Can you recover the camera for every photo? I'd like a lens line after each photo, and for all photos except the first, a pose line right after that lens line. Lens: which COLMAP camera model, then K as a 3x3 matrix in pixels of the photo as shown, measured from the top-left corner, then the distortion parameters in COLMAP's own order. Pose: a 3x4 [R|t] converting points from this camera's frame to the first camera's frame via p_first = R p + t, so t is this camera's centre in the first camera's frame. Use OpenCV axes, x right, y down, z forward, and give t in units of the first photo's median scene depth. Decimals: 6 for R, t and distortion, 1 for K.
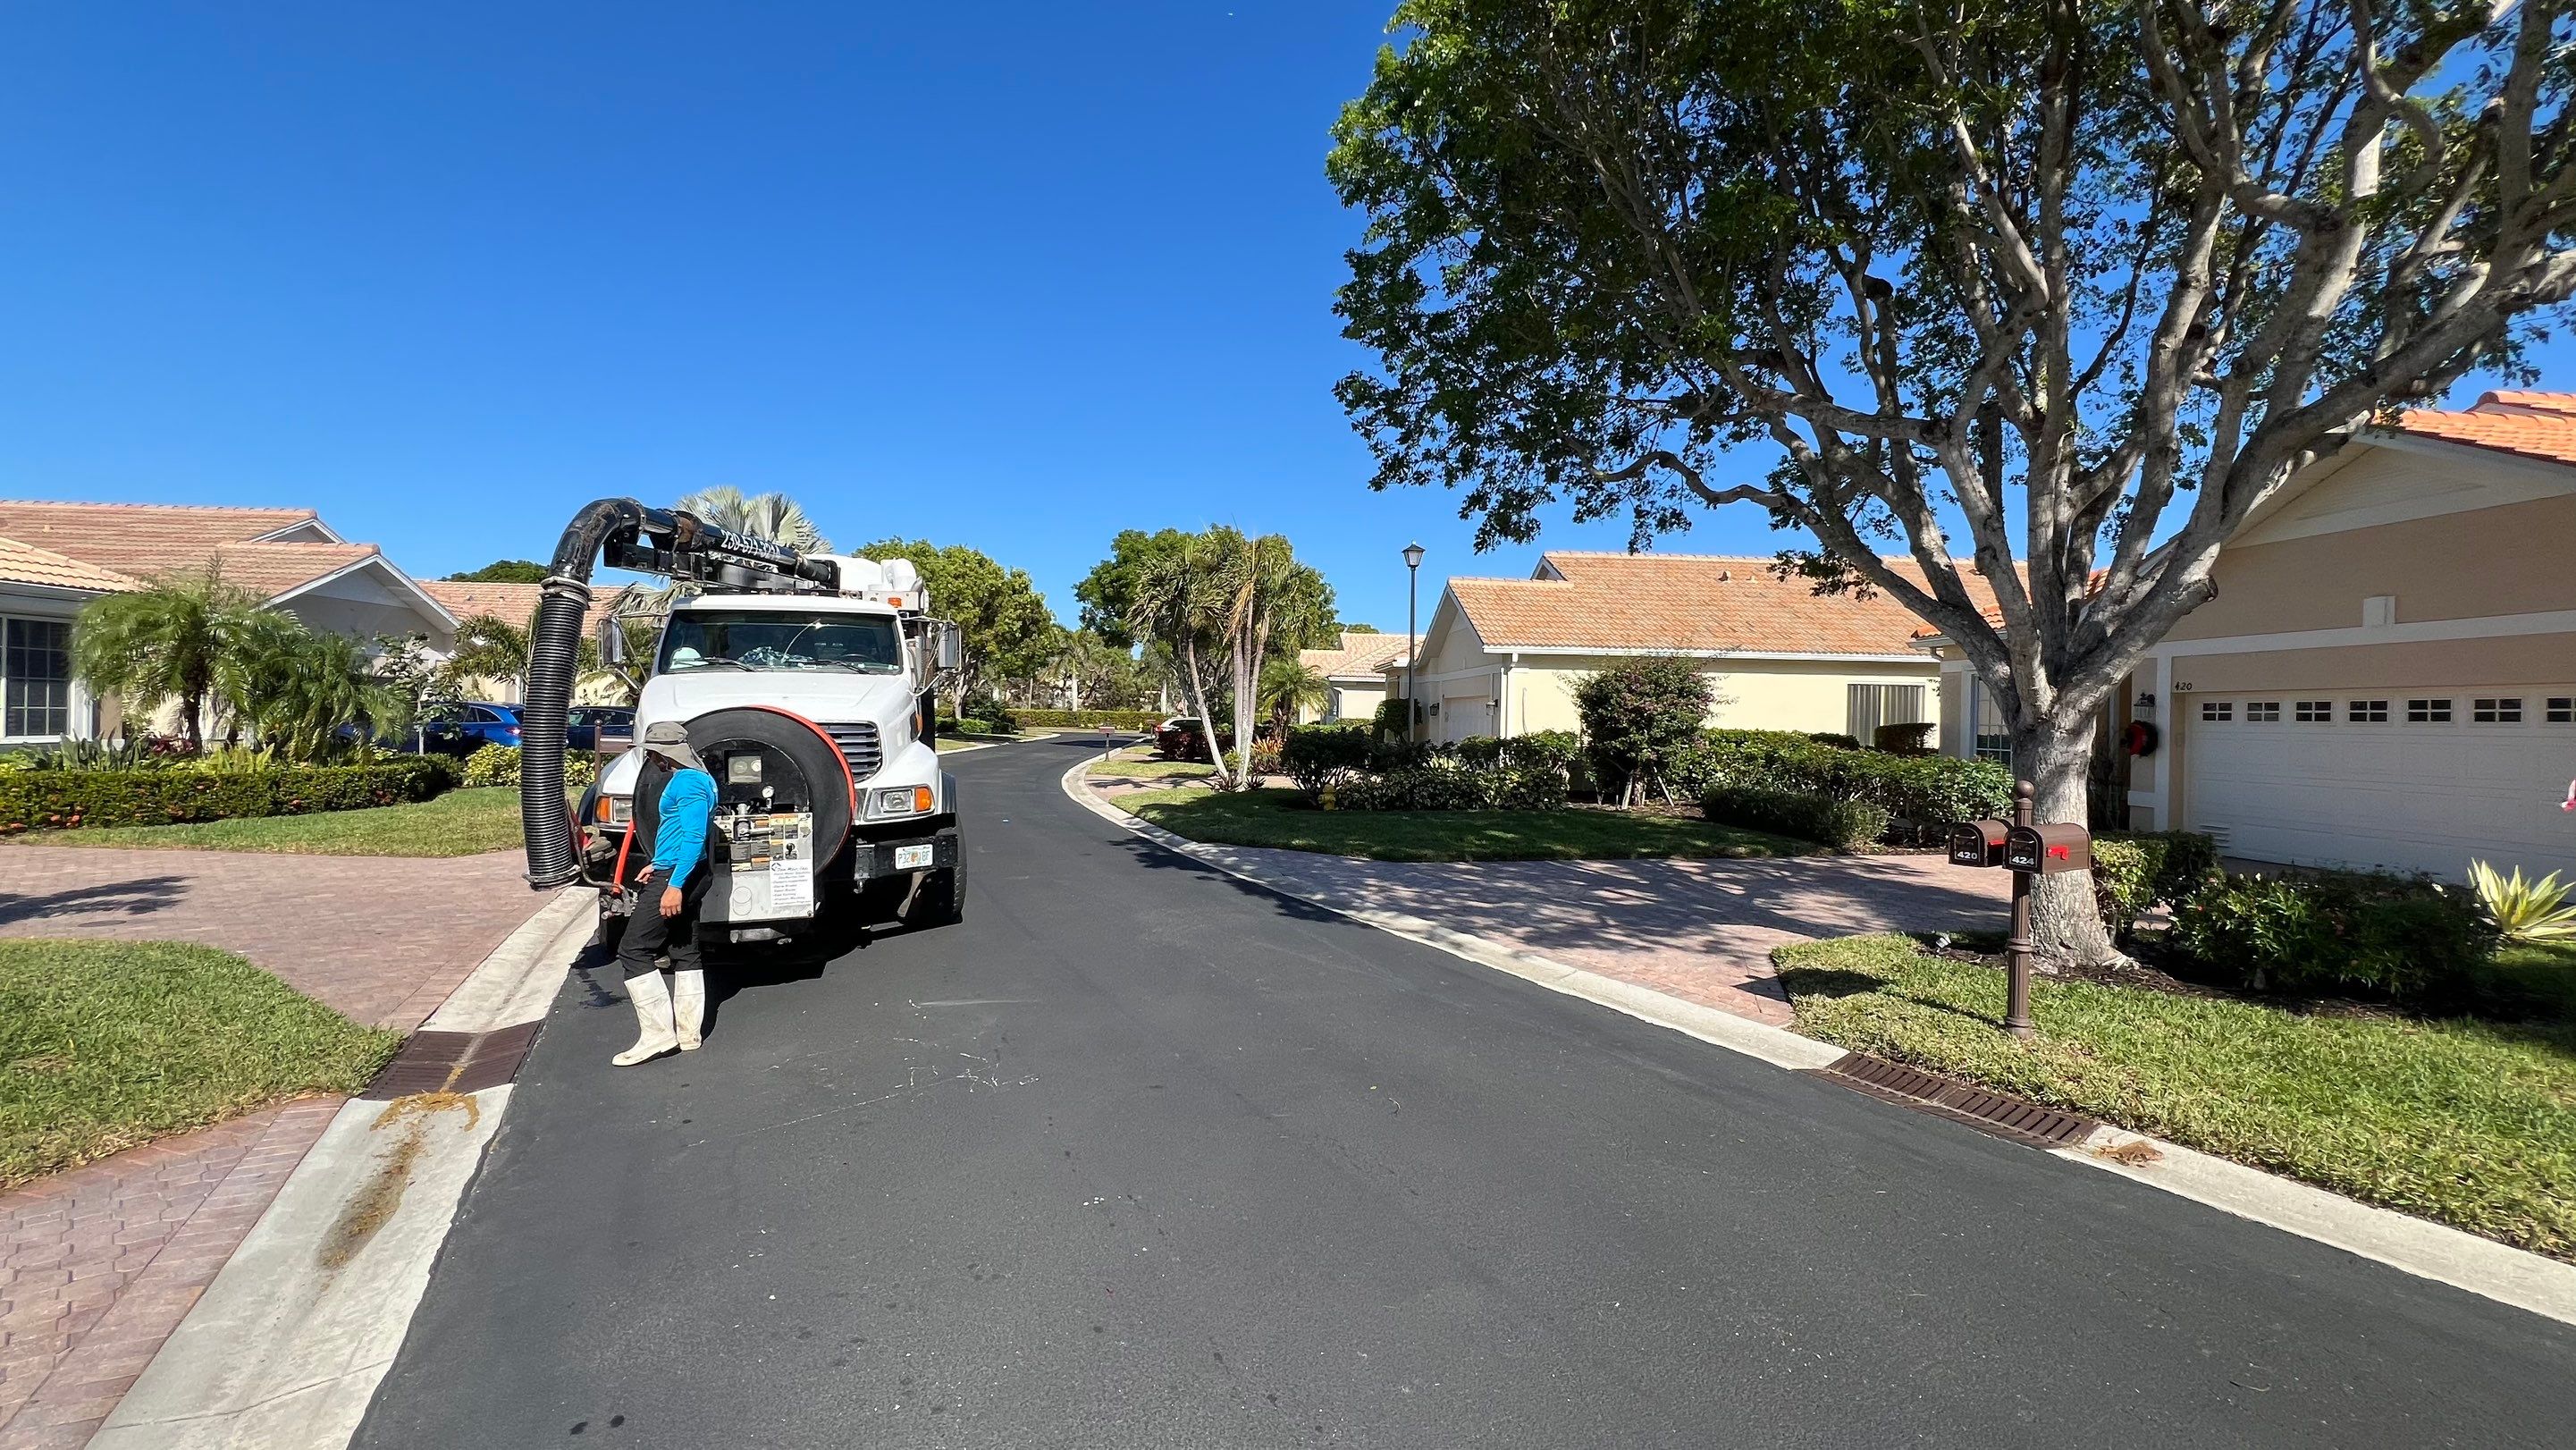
lens RADIAL K [[1023.7, 0, 1289.8], [0, 1023.7, 722.5], [0, 0, 1]] dist [-0.001083, 0.000248]
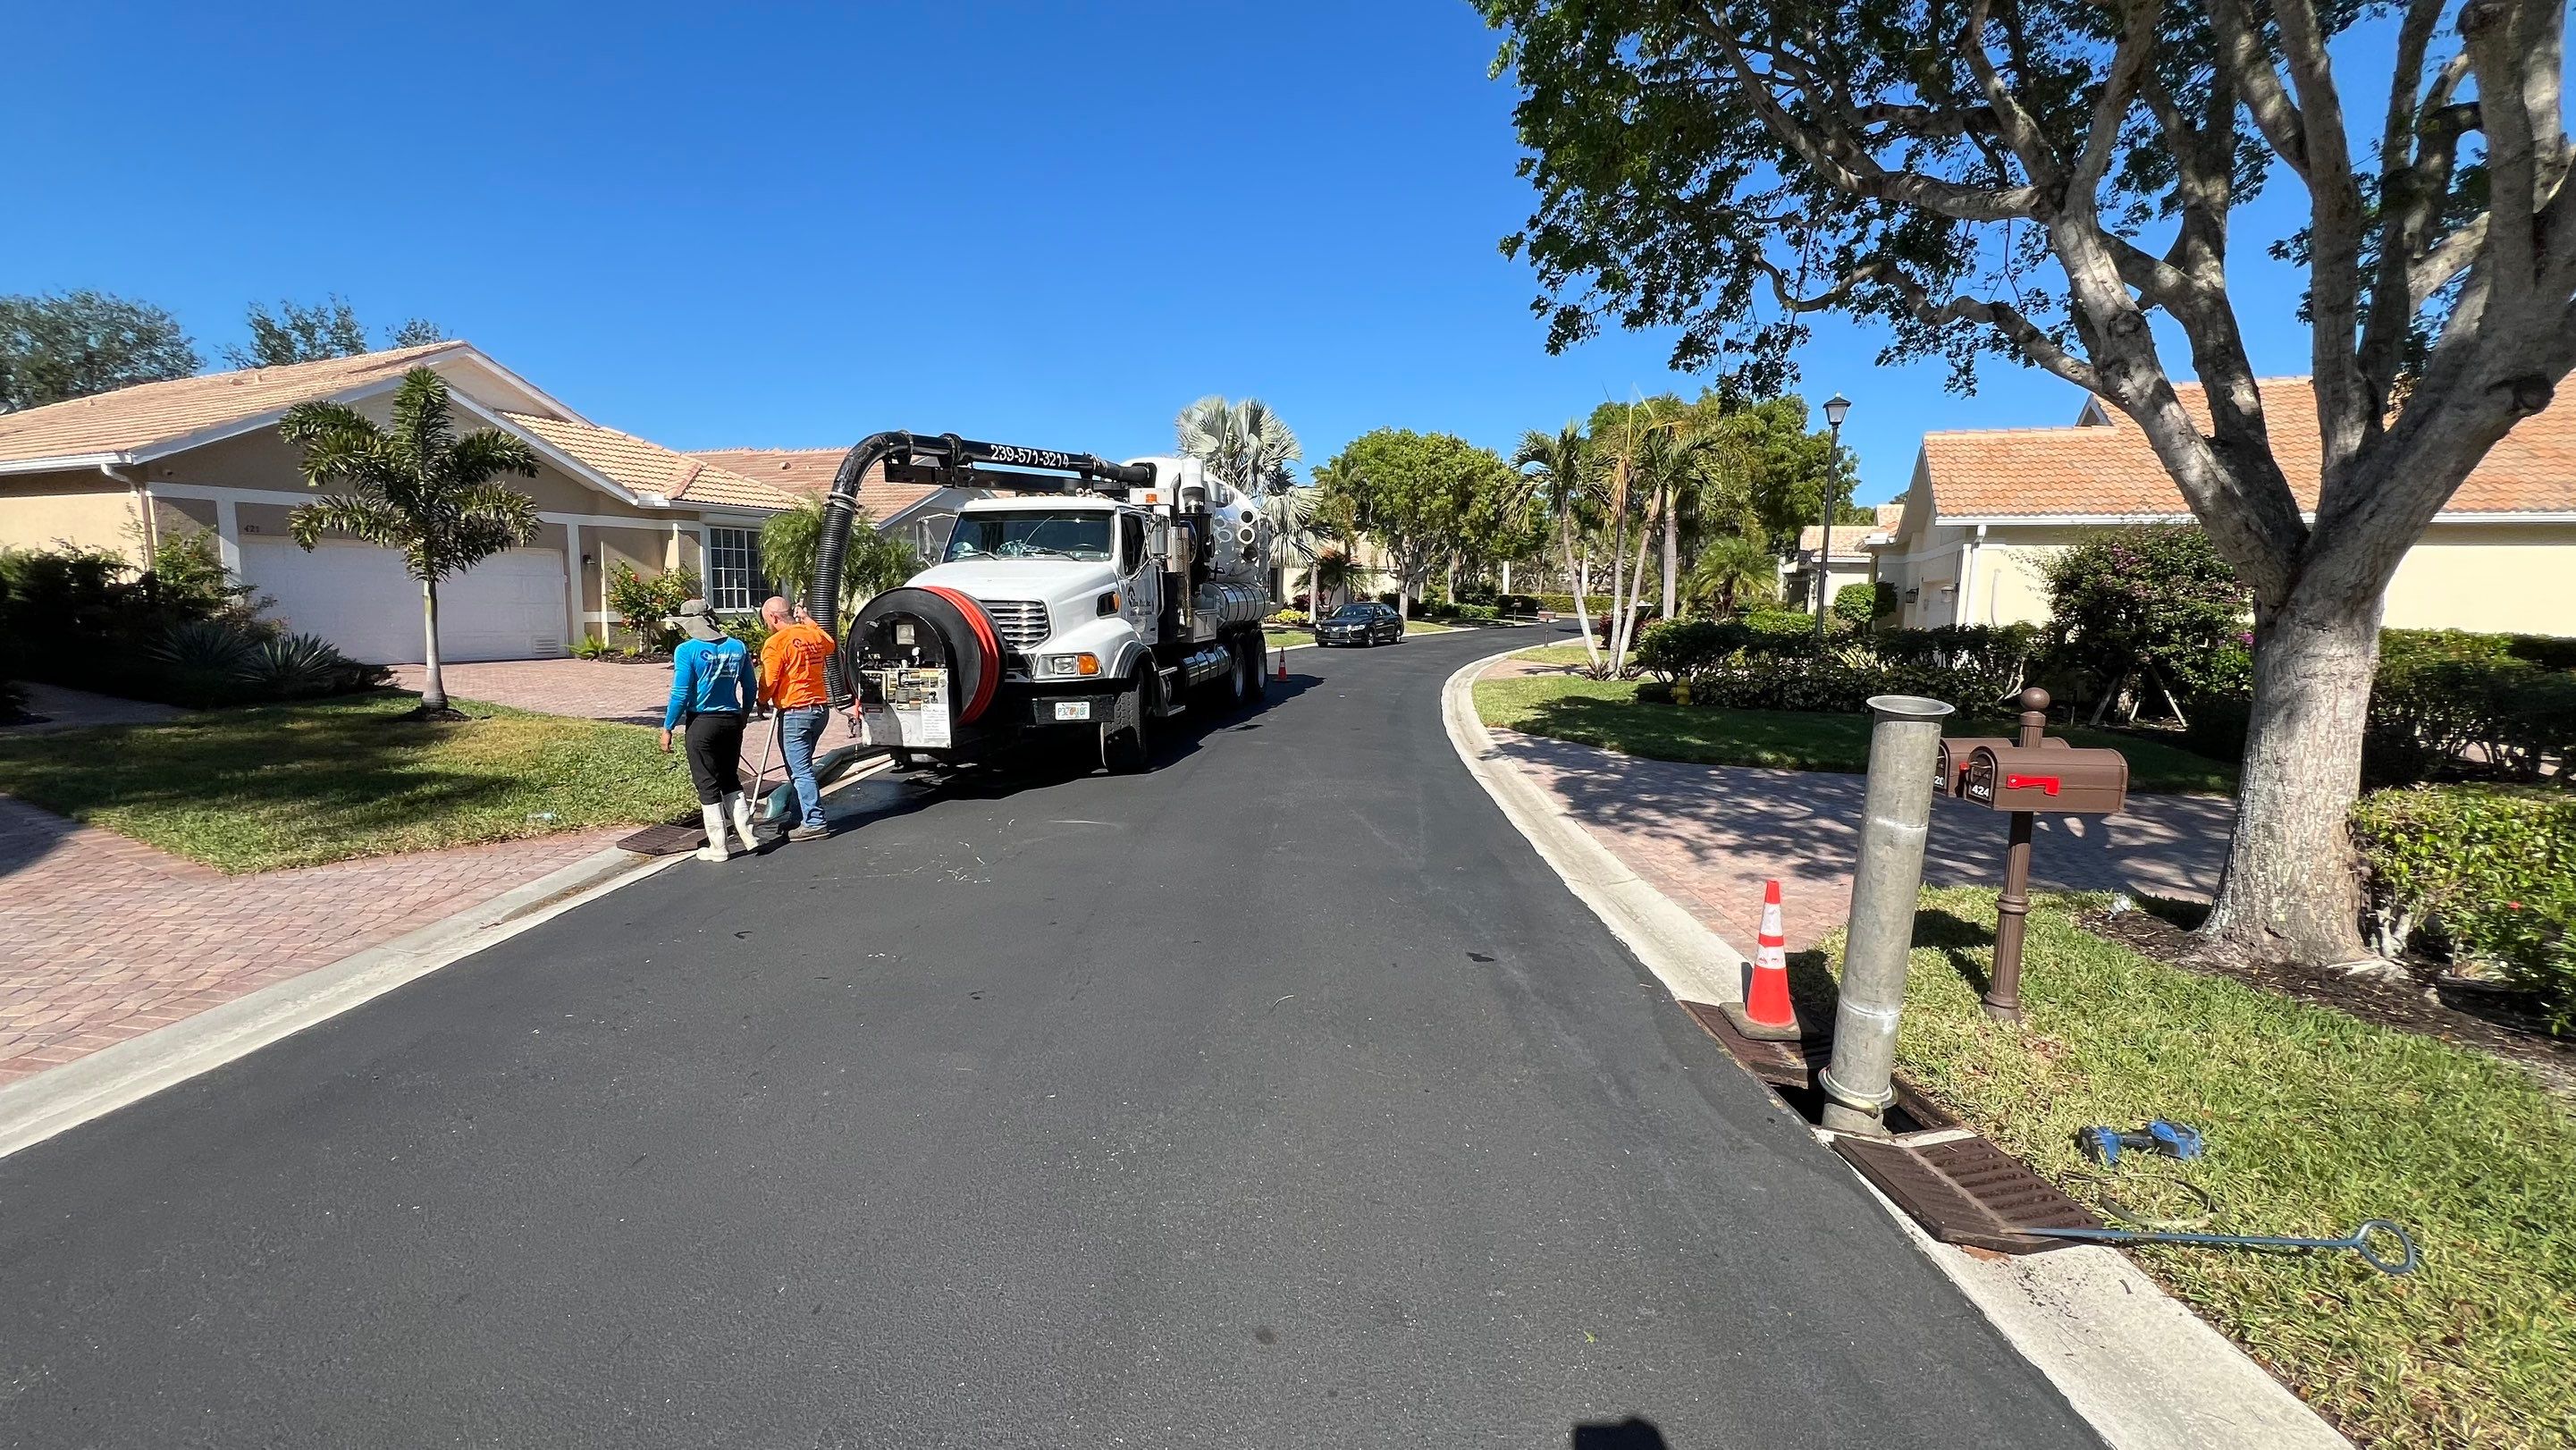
lens RADIAL K [[1023.7, 0, 1283.8], [0, 1023.7, 729.0], [0, 0, 1]] dist [-0.001083, 0.000248]
pose [[0.869176, 0.068804, -0.489692, 0.359860], [-0.010961, 0.992710, 0.120024, 0.002120], [0.494381, -0.098955, 0.863595, 0.051539]]
